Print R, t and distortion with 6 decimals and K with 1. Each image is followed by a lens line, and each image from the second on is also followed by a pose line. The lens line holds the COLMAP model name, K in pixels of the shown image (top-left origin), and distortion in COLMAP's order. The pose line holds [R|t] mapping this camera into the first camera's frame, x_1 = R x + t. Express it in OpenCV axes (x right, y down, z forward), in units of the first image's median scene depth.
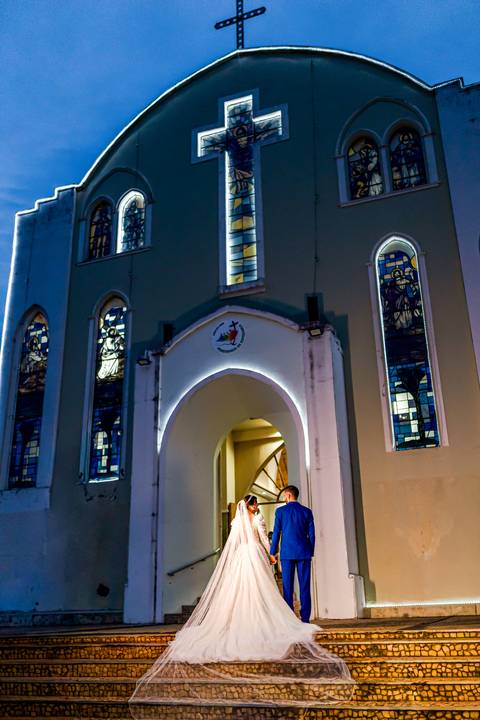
lens RADIAL K [[694.0, 0, 242.6], [0, 694.0, 361.8], [0, 0, 1]] dist [0.002298, 0.008602]
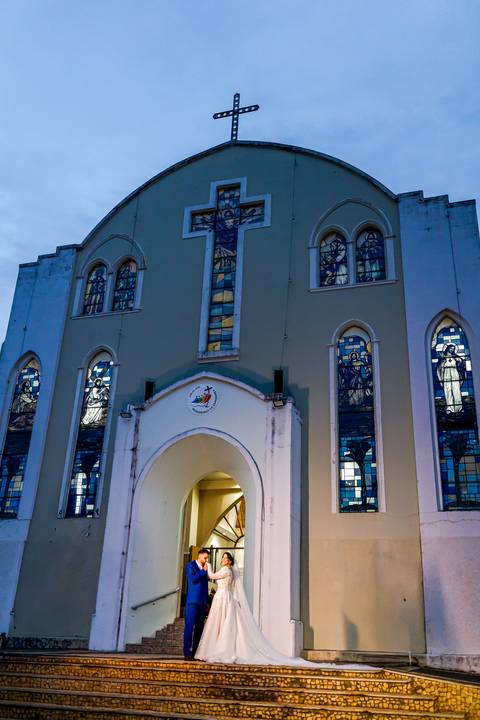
lens RADIAL K [[694.5, 0, 238.0], [0, 694.5, 358.9], [0, 0, 1]] dist [0.006234, 0.006616]
pose [[0.996177, 0.081691, 0.030964, -0.003245], [-0.080018, 0.995442, -0.051890, -0.044868], [-0.035062, 0.049213, 0.998173, -0.132098]]
